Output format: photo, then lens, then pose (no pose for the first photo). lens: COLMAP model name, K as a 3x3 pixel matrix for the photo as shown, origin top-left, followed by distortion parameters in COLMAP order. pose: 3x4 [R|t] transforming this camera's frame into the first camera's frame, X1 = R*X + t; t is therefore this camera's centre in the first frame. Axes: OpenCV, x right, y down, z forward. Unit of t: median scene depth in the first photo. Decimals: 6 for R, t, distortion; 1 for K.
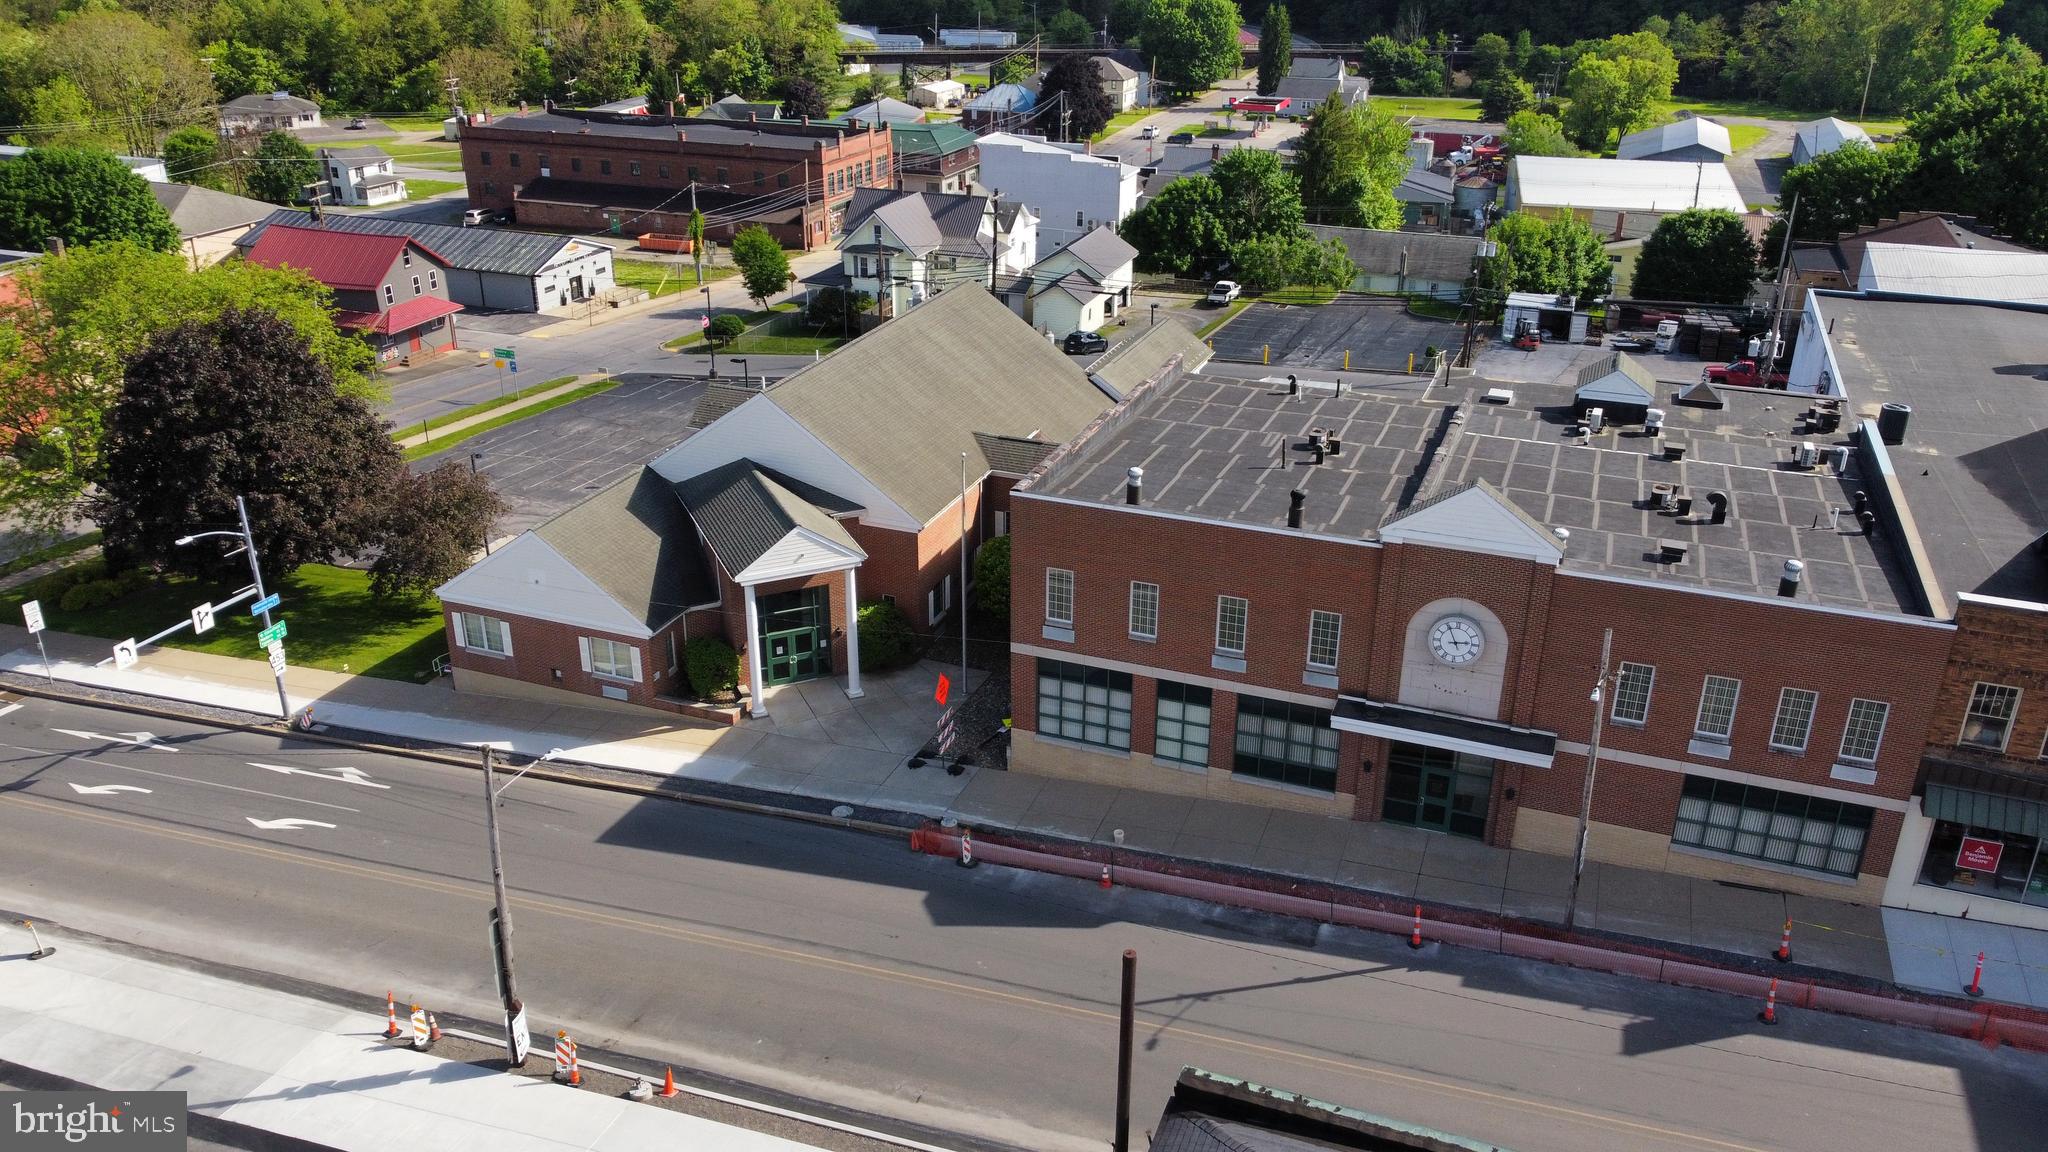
lens RADIAL K [[1550.1, 0, 1021.7], [0, 1550.1, 573.9], [0, 0, 1]] dist [-0.000176, -0.000418]
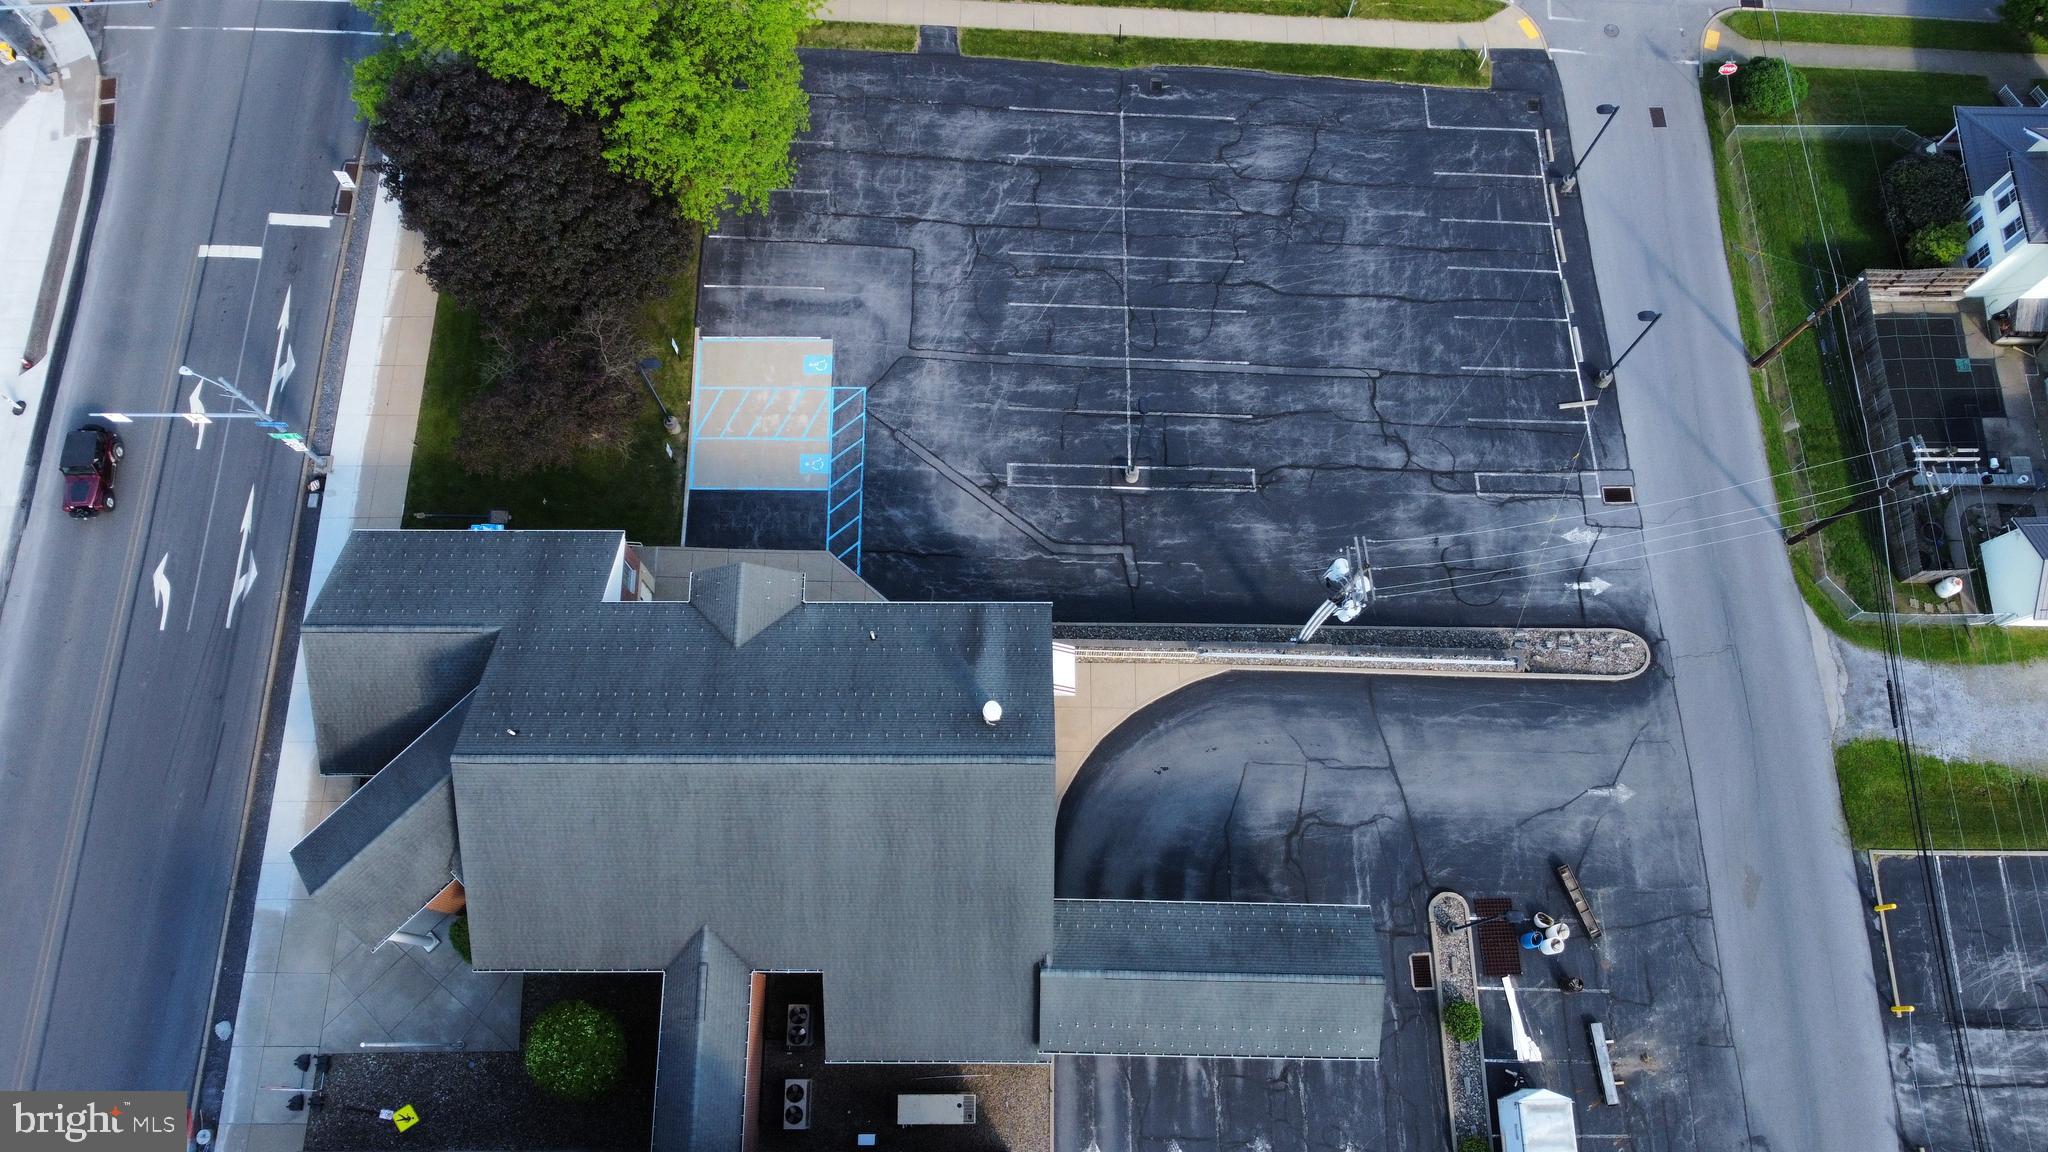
lens RADIAL K [[1550.1, 0, 1021.7], [0, 1550.1, 573.9], [0, 0, 1]] dist [-0.000176, -0.000418]
pose [[0.358530, 0.894785, -0.266111, 0.103677], [-0.390574, 0.402694, 0.827822, -1.196442], [0.847884, -0.192863, 0.493858, 1.003720]]
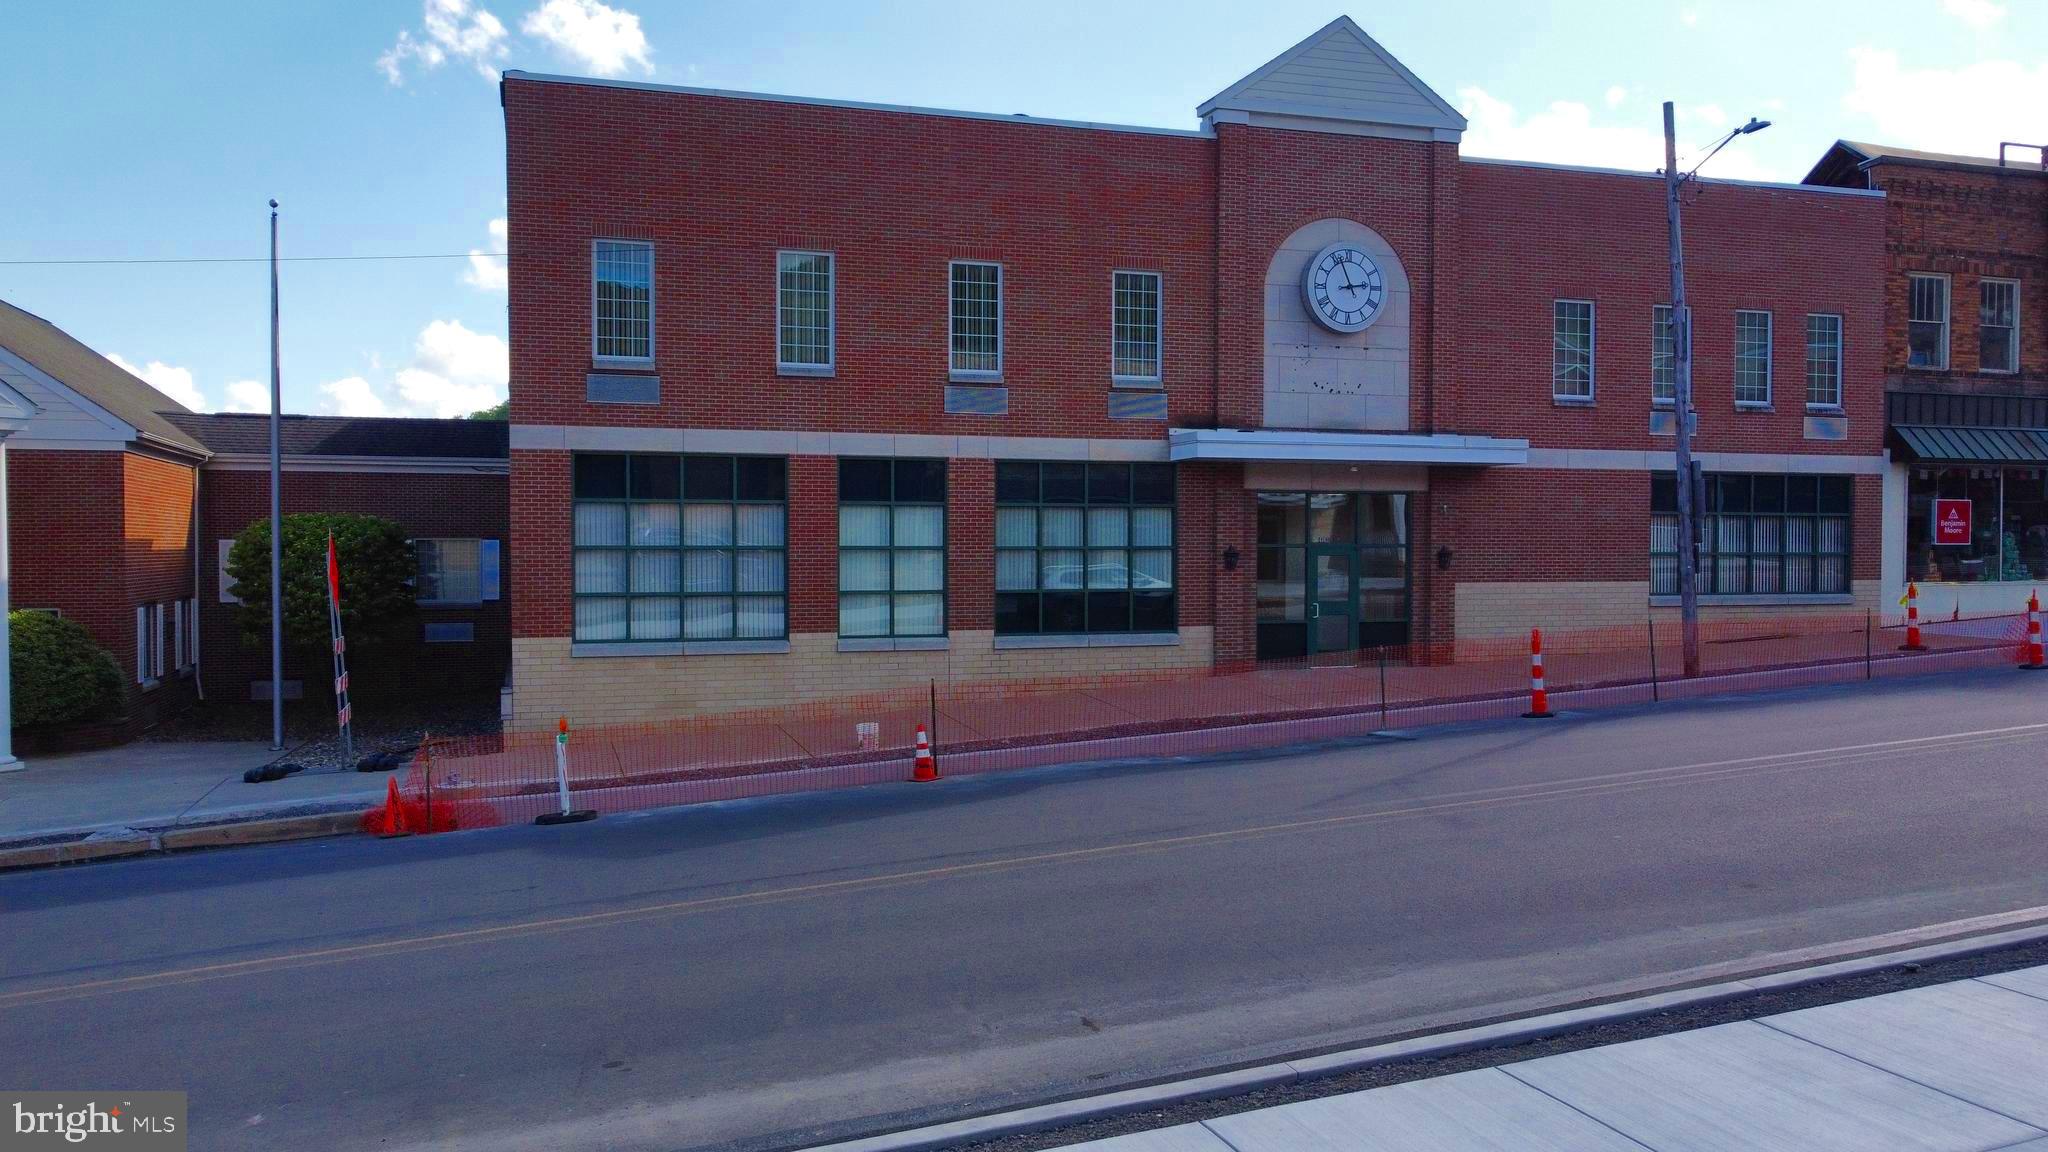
lens RADIAL K [[1550.1, 0, 1021.7], [0, 1550.1, 573.9], [0, 0, 1]] dist [-0.000176, -0.000418]
pose [[0.781038, -0.019318, 0.624184, -0.174278], [0.256898, 0.920968, -0.292953, 0.255691], [-0.569195, 0.389159, 0.724274, 0.595144]]
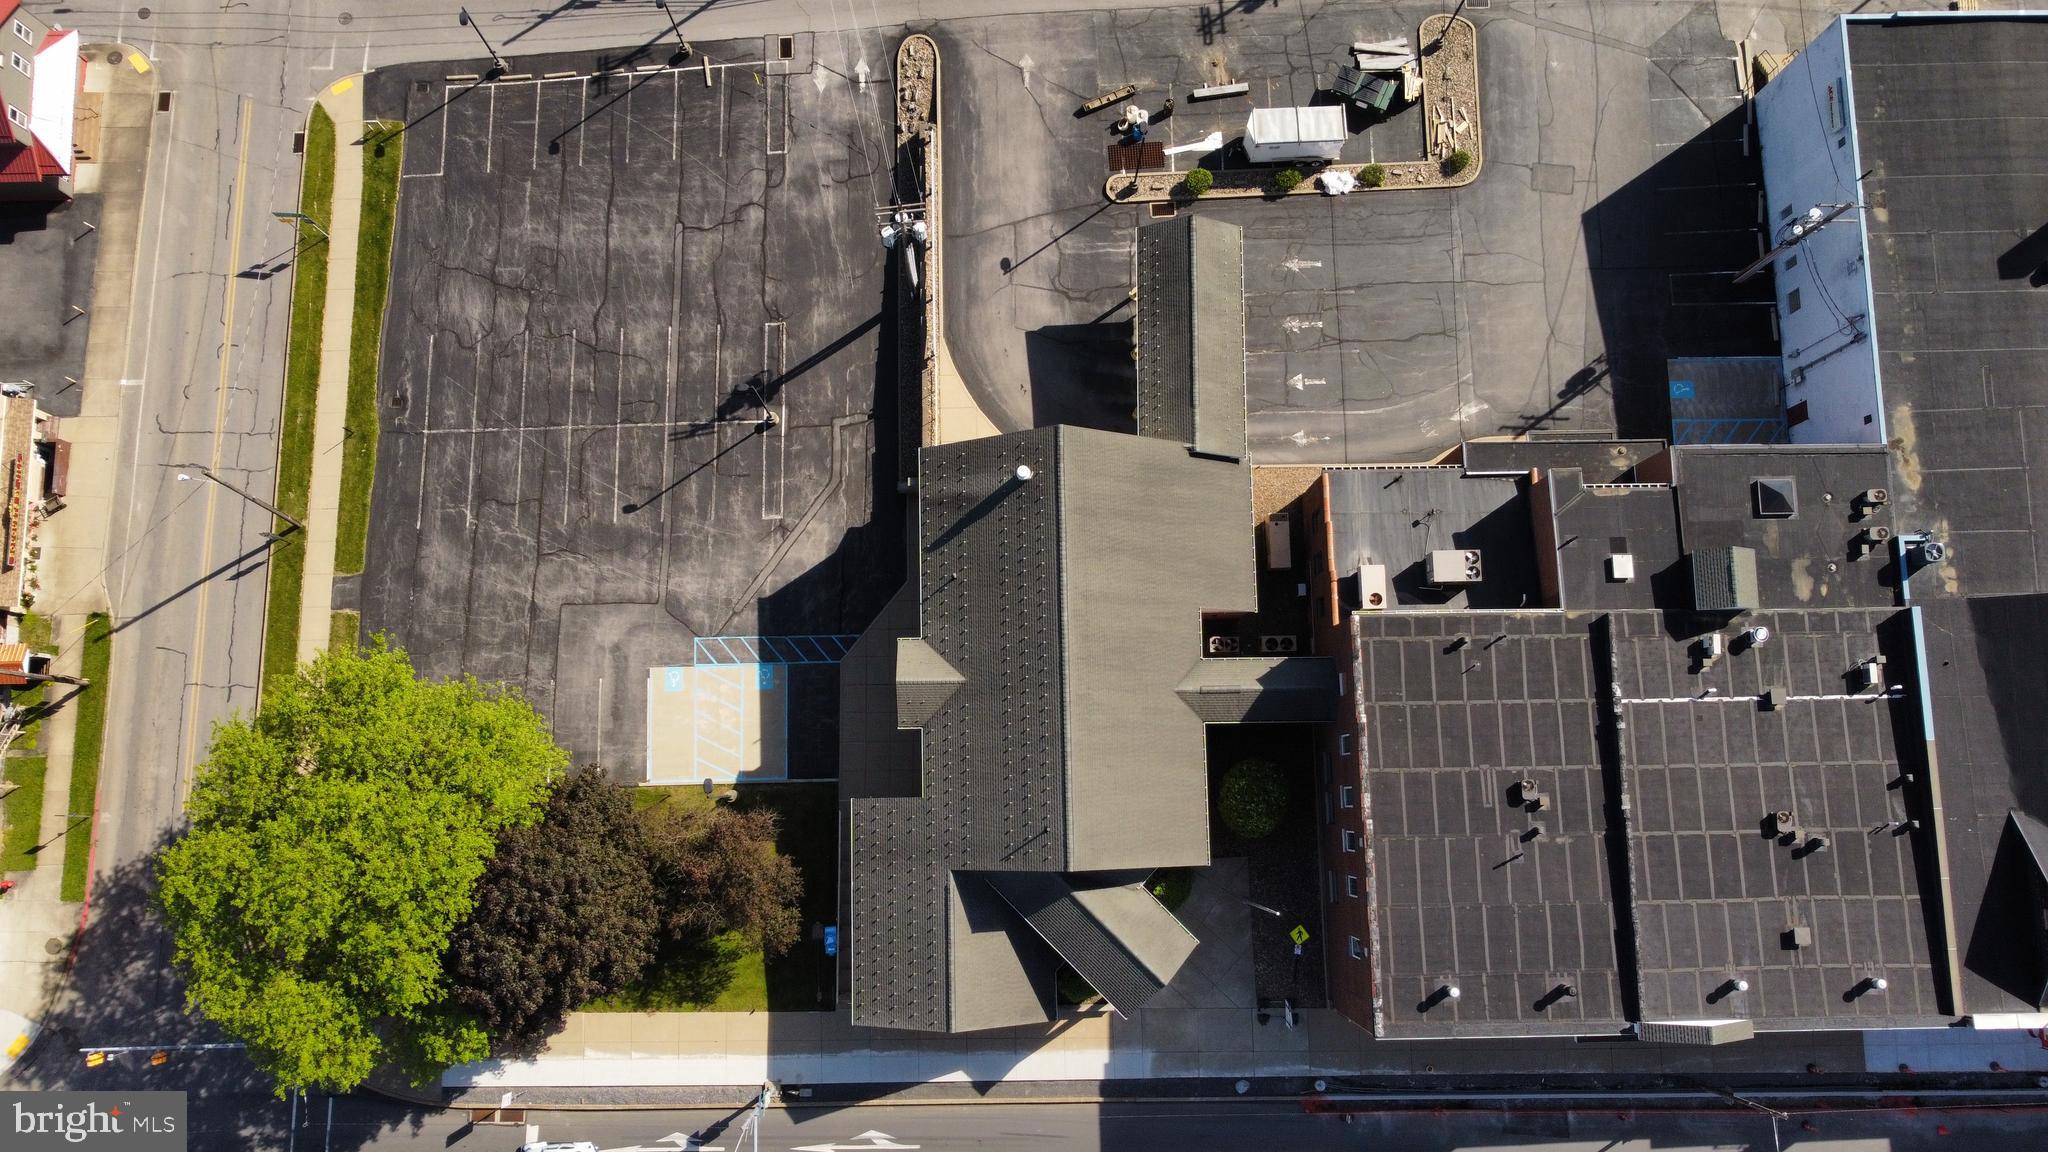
lens RADIAL K [[1550.1, 0, 1021.7], [0, 1550.1, 573.9], [0, 0, 1]] dist [-0.000176, -0.000418]
pose [[0.926080, -0.372401, 0.060766, -0.223541], [0.147773, 0.506128, 0.849704, -1.442023], [-0.347187, -0.777915, 0.523746, 0.670714]]
